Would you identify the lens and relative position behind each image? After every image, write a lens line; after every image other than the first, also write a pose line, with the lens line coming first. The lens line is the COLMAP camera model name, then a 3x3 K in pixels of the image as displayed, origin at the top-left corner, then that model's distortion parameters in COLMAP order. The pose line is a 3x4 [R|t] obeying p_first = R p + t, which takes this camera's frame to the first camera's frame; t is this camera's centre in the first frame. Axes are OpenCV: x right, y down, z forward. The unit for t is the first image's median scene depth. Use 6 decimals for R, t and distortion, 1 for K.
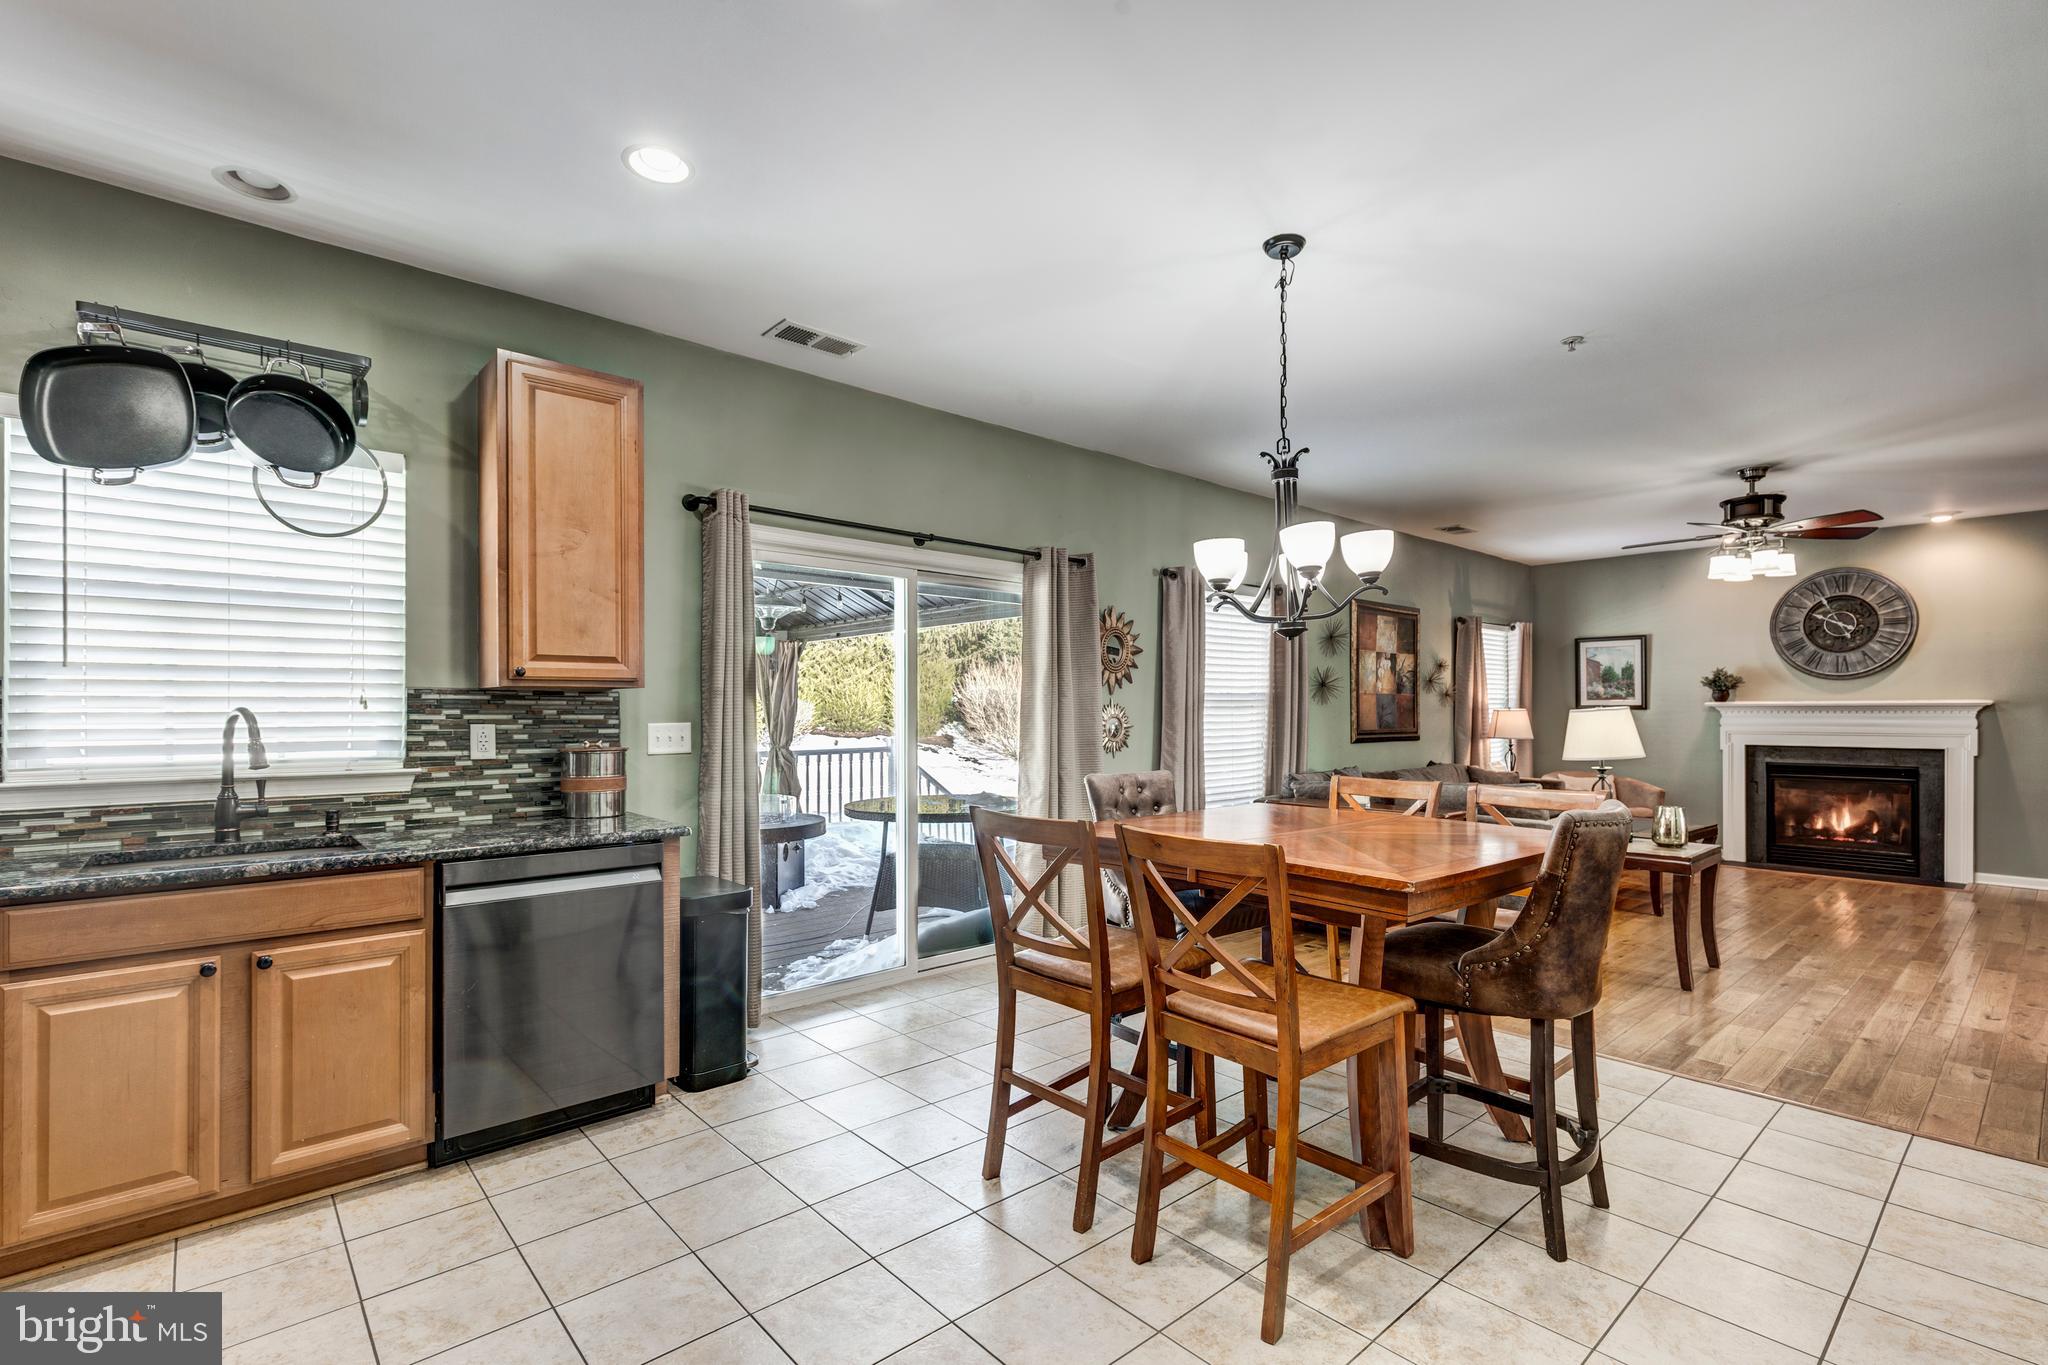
lens RADIAL K [[957.2, 0, 1015.5], [0, 957.2, 707.6], [0, 0, 1]] dist [0.008813, -0.001672]
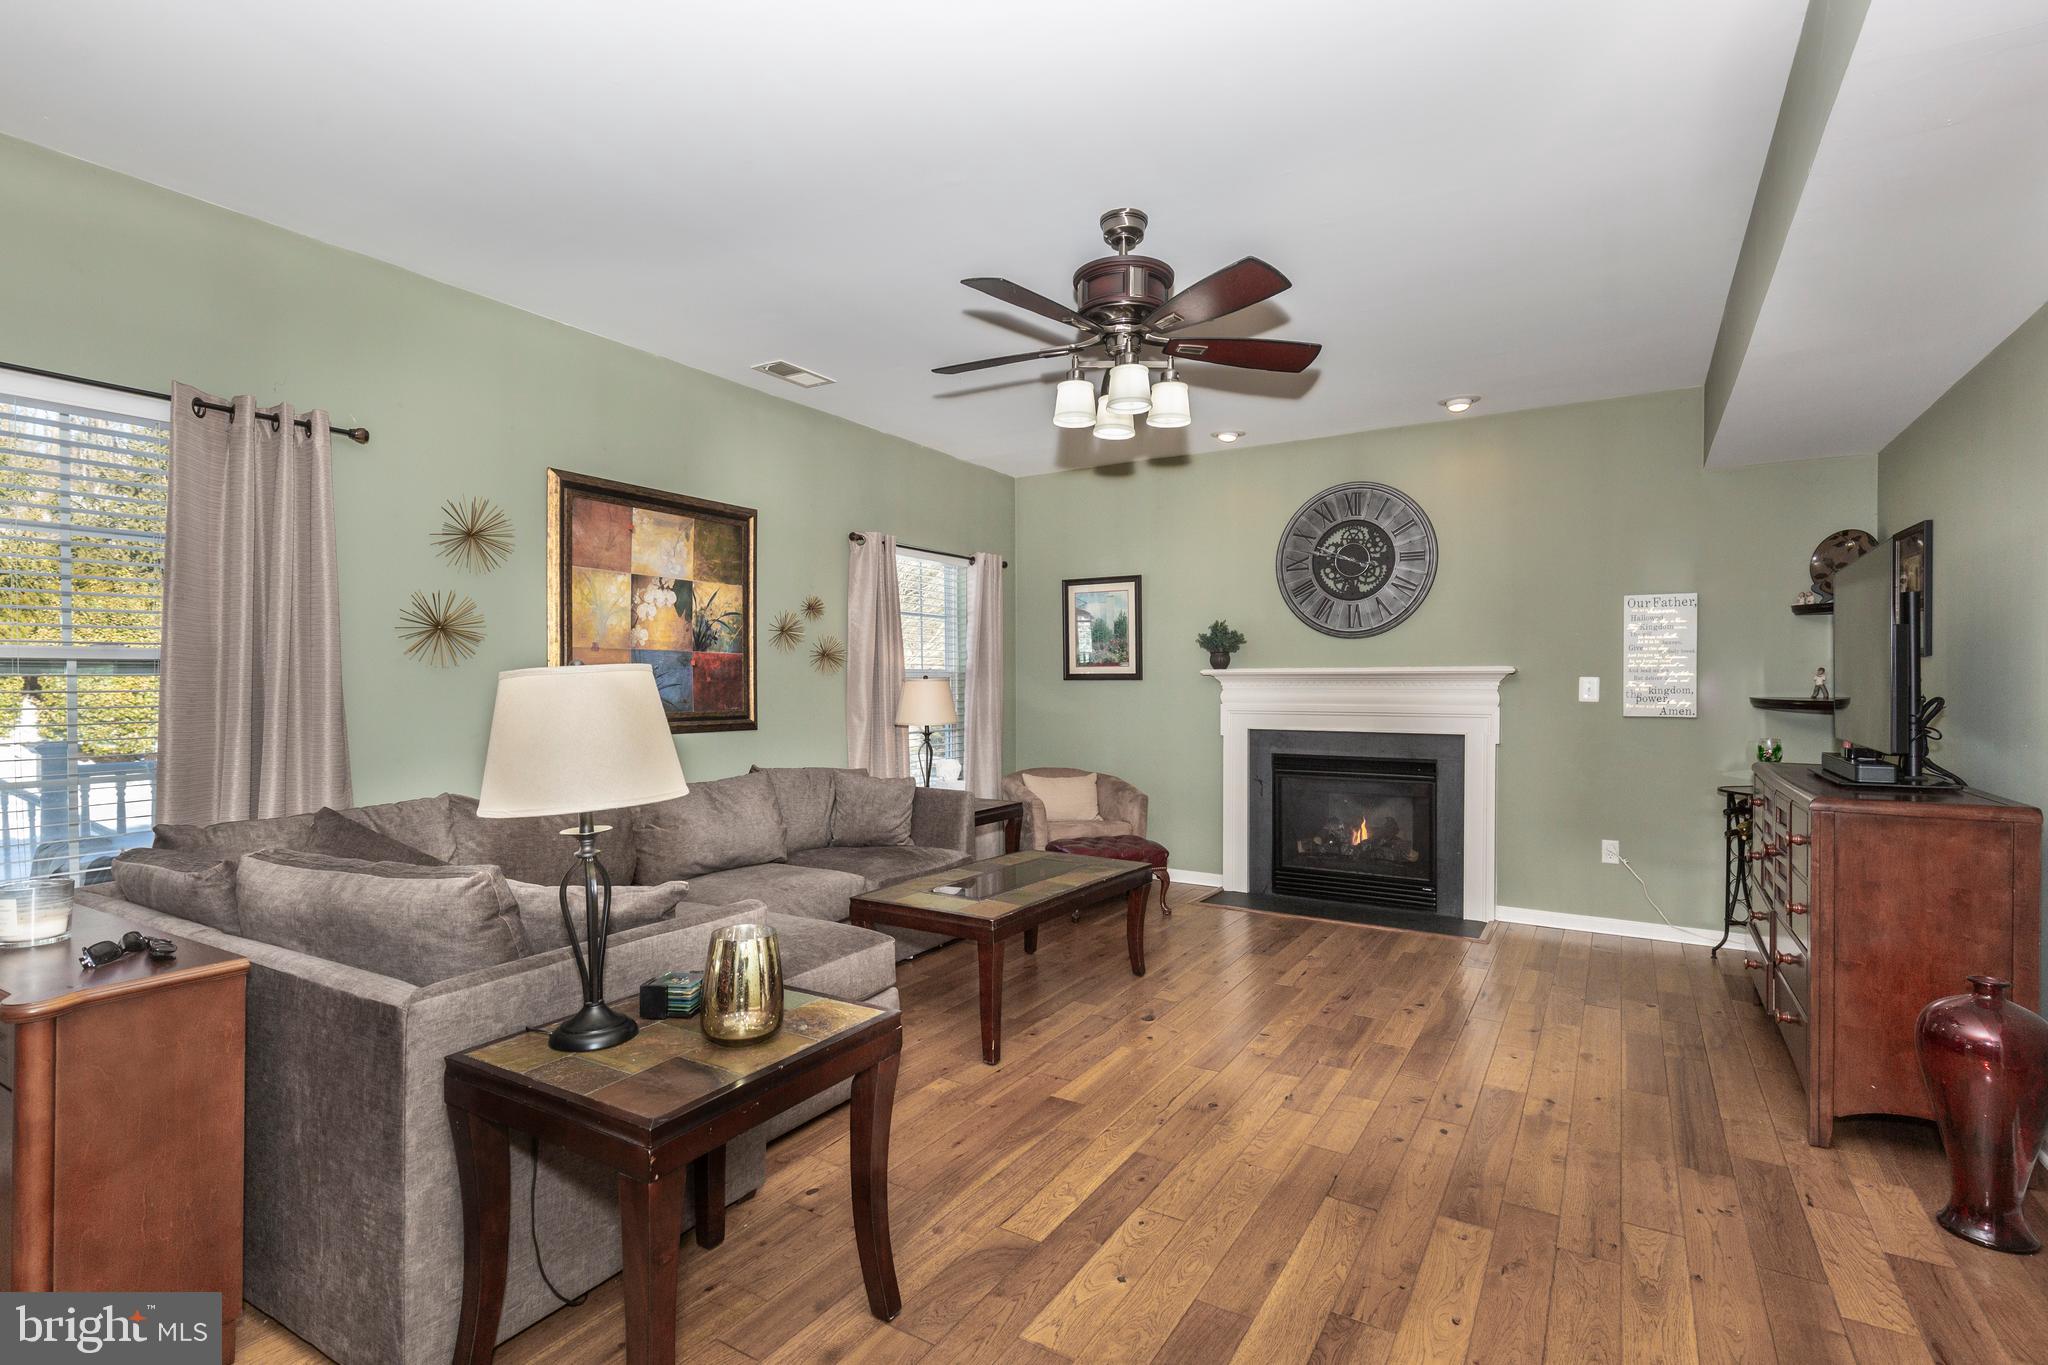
lens RADIAL K [[957.2, 0, 1023.8], [0, 957.2, 694.1], [0, 0, 1]] dist [0.008813, -0.001672]
pose [[0.961032, -0.001347, 0.276435, 0.420994], [-0.002966, 0.999880, 0.015183, 0.002697], [-0.276423, -0.015412, 0.960913, 0.378436]]
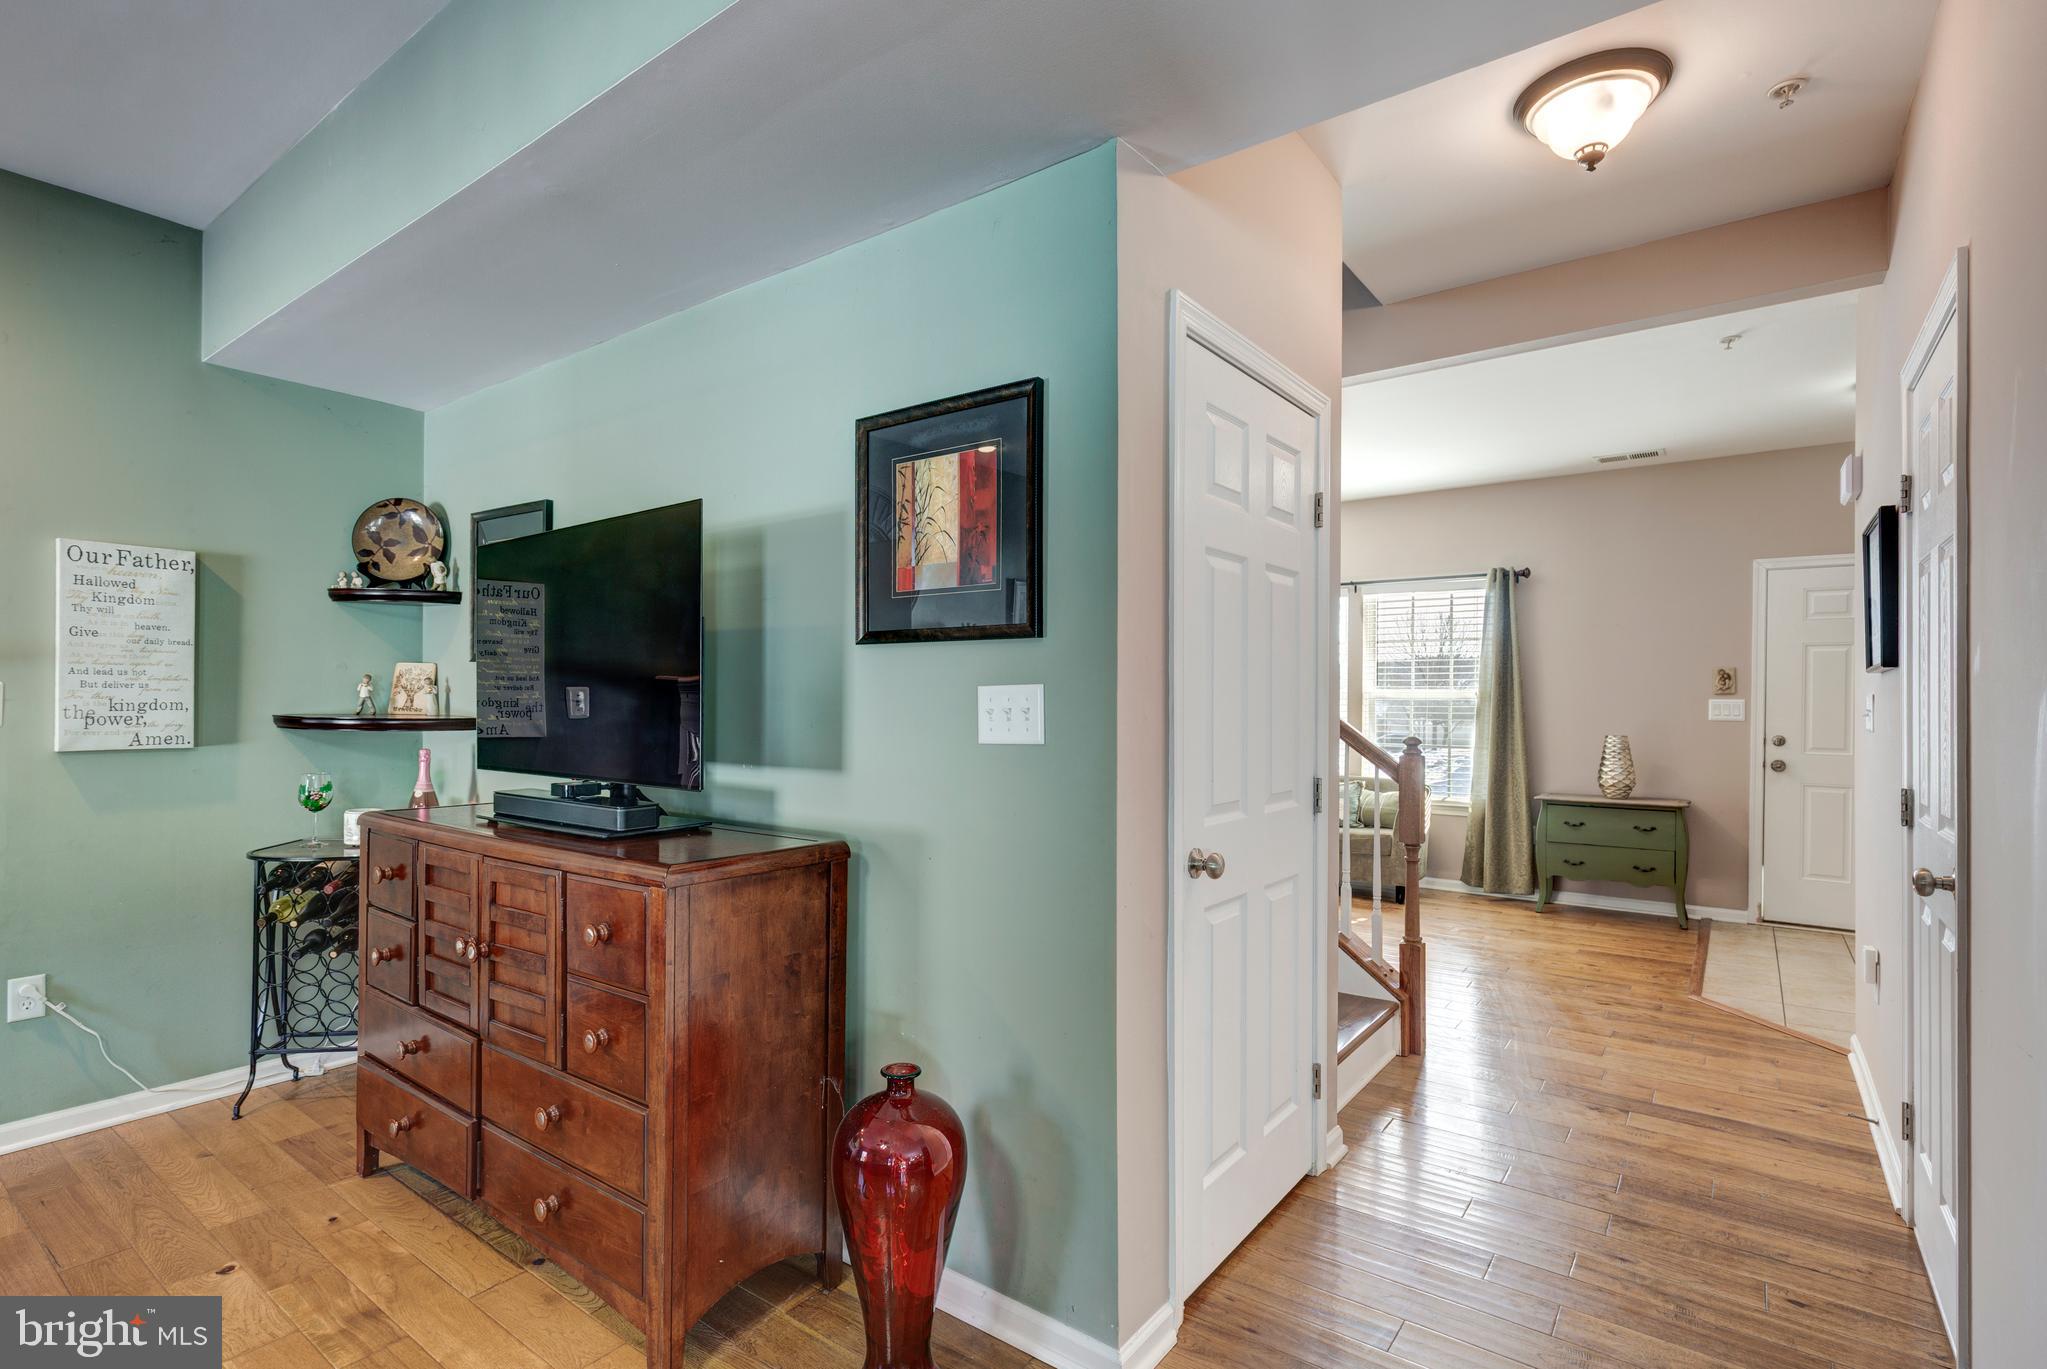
lens RADIAL K [[956.8, 0, 1042.8], [0, 956.8, 701.6], [0, 0, 1]] dist [0.008813, -0.001672]
pose [[-0.215370, -0.004921, 0.976520, 0.542871], [-0.009752, 0.999948, 0.002888, 0.002392], [-0.976484, -0.008901, -0.215407, 0.586638]]
